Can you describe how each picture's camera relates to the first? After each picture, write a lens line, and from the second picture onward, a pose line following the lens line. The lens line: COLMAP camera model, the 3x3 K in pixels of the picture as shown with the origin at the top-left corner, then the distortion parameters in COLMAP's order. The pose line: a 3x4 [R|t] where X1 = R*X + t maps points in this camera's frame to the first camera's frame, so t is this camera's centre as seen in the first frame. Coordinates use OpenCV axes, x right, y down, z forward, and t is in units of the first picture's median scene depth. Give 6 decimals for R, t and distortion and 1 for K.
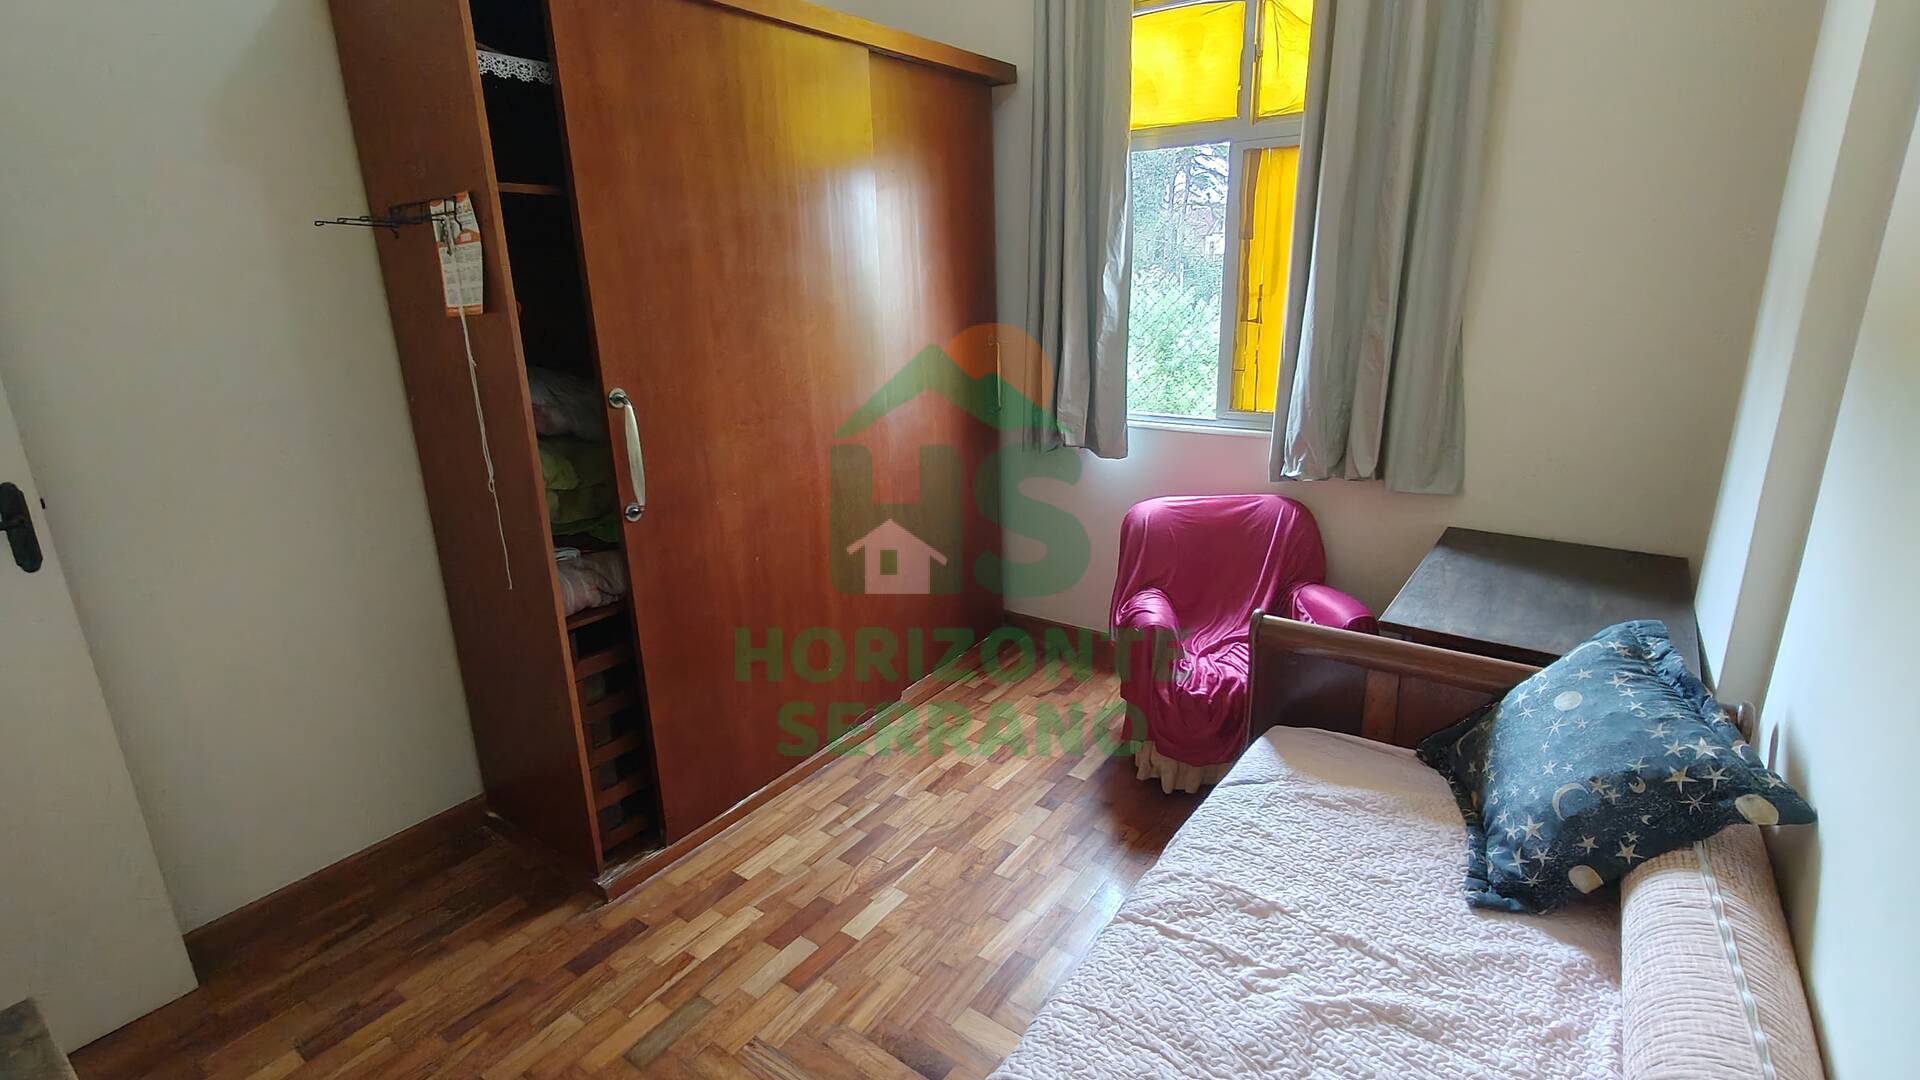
lens RADIAL K [[901.7, 0, 960.5], [0, 901.7, 539.9], [0, 0, 1]] dist [-0.000514, 0.000274]
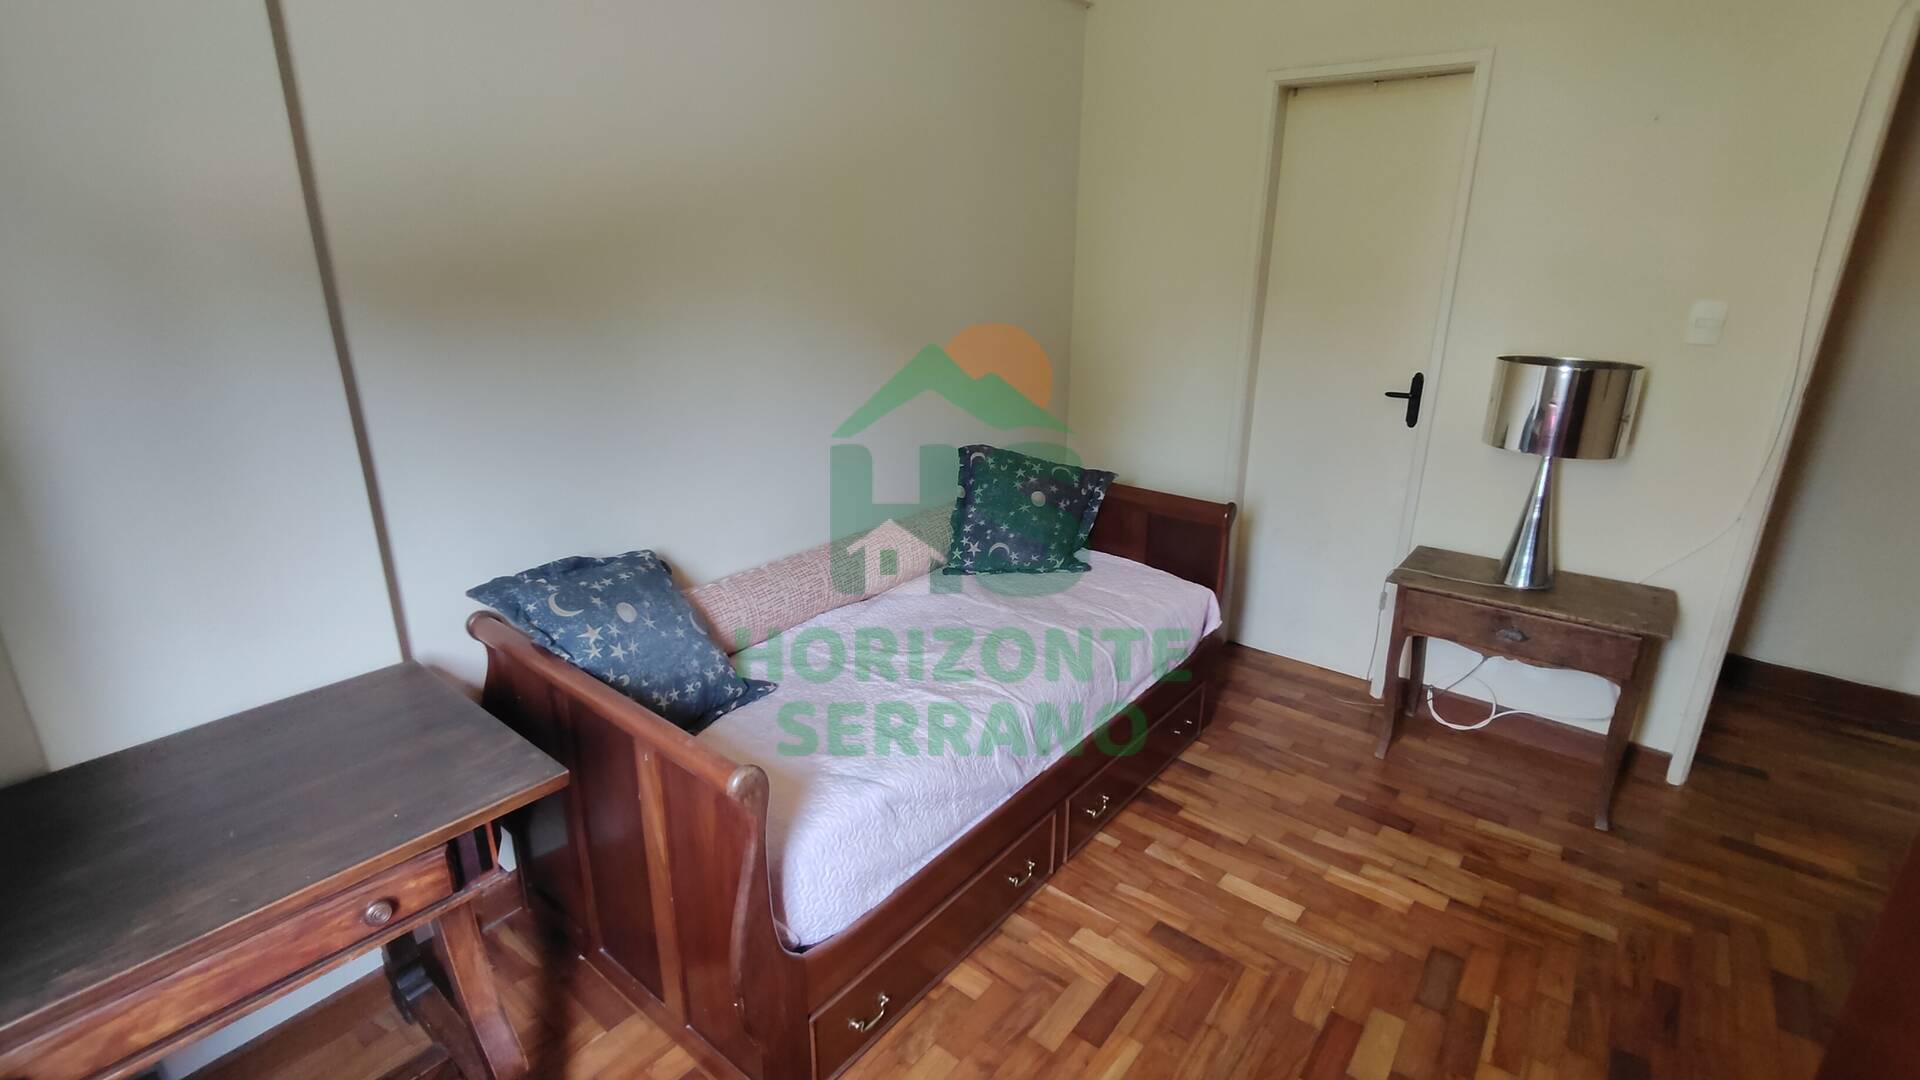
lens RADIAL K [[901.7, 0, 956.4], [0, 901.7, 542.1], [0, 0, 1]] dist [-0.000514, 0.000274]
pose [[-0.998853, 0.000443, 0.047884, 0.161161], [0.027745, 0.820356, 0.571179, -0.426174], [-0.039029, 0.571853, -0.819427, 1.492080]]
